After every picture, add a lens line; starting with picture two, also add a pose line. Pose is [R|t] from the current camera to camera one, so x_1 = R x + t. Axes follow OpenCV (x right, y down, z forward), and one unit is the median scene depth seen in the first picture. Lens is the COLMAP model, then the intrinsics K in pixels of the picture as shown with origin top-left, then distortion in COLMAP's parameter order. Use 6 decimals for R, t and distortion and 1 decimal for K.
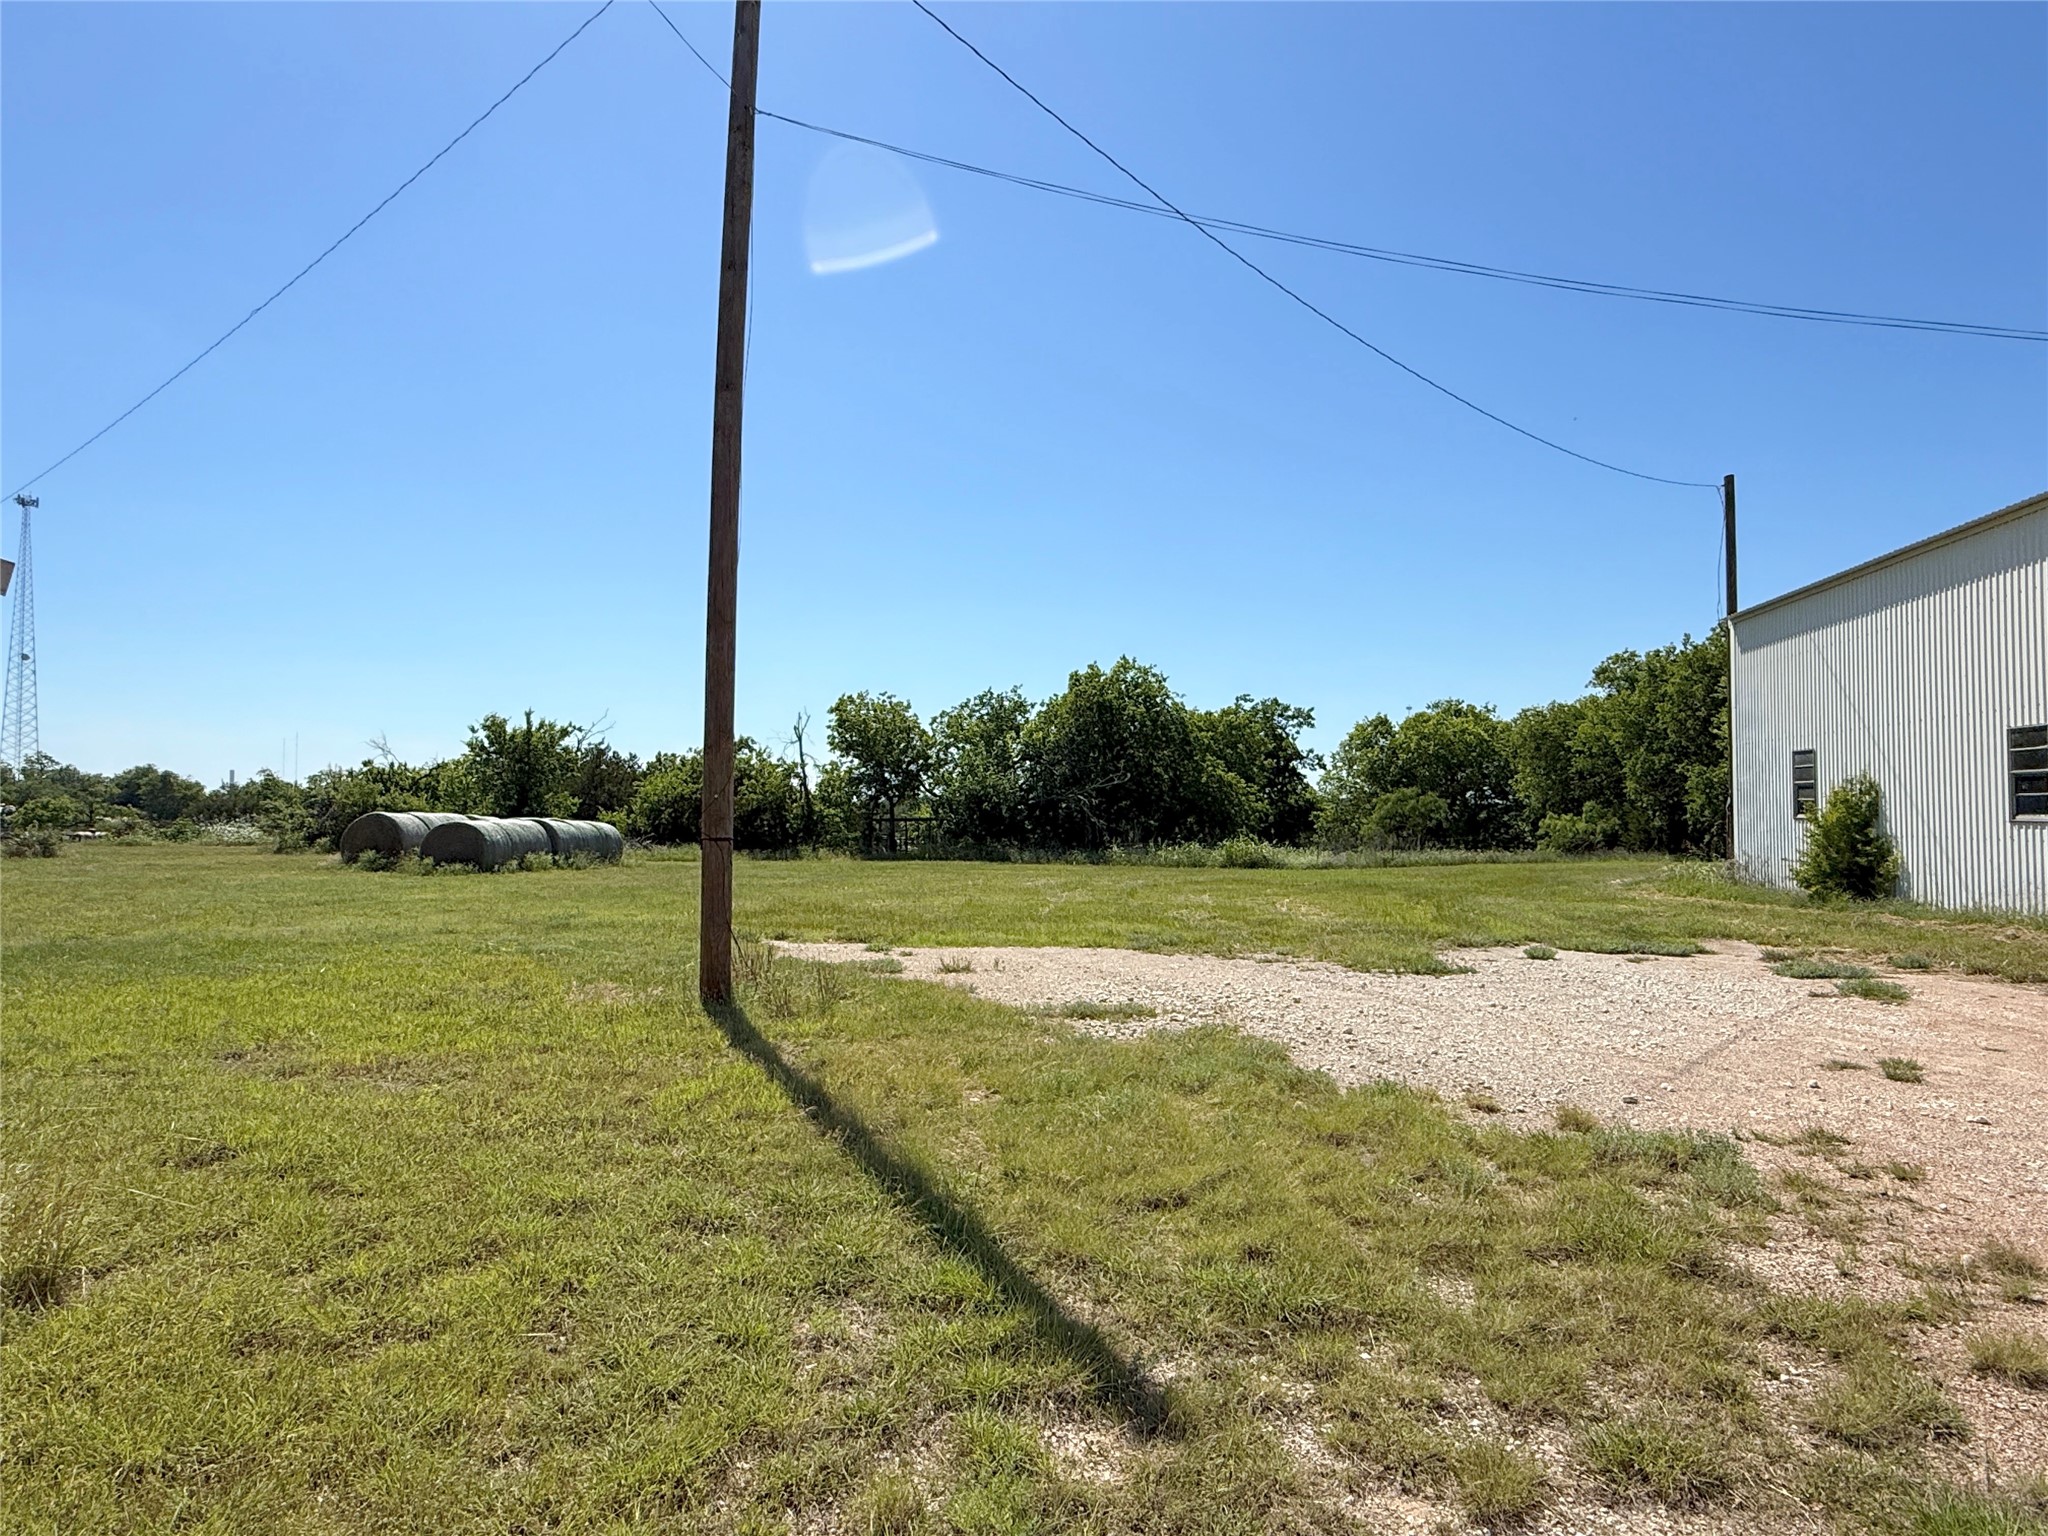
lens RADIAL K [[1221.5, 0, 999.2], [0, 1221.5, 776.3], [0, 0, 1]] dist [-0.005271, 0.000230]
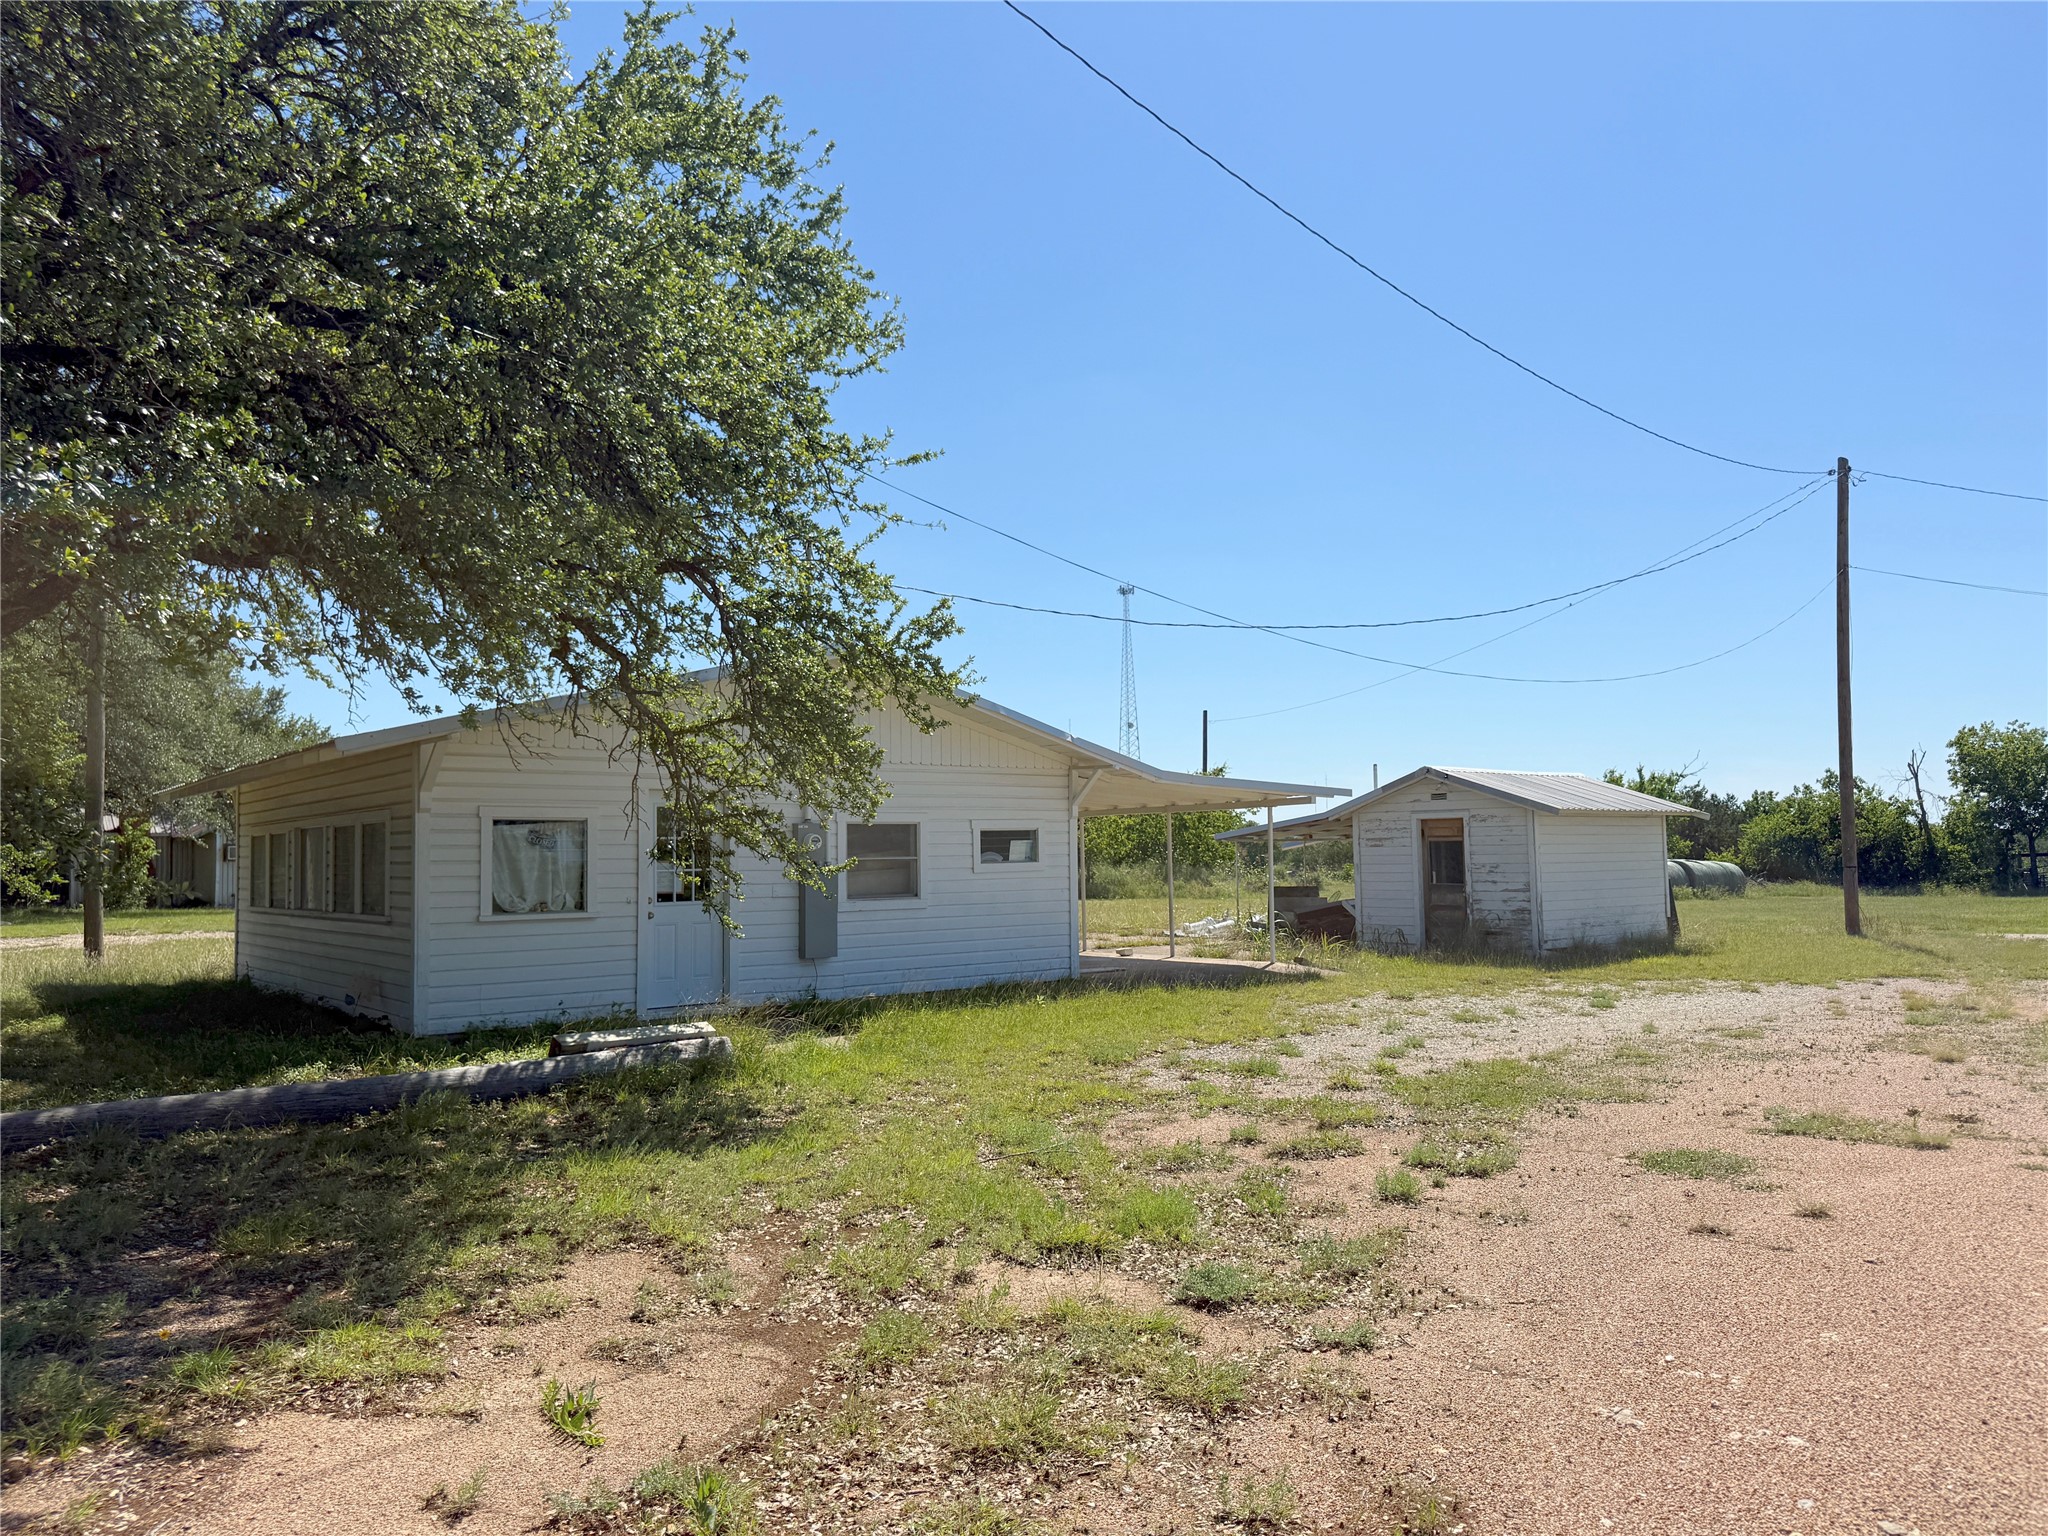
lens RADIAL K [[1436.1, 0, 1007.4], [0, 1436.1, 774.2], [0, 0, 1]] dist [0.015479, -0.033378]
pose [[0.739901, -0.055685, -0.670407, 0.104902], [0.038924, 0.998442, -0.039974, -0.018855], [0.671588, 0.003482, 0.740916, -0.513672]]
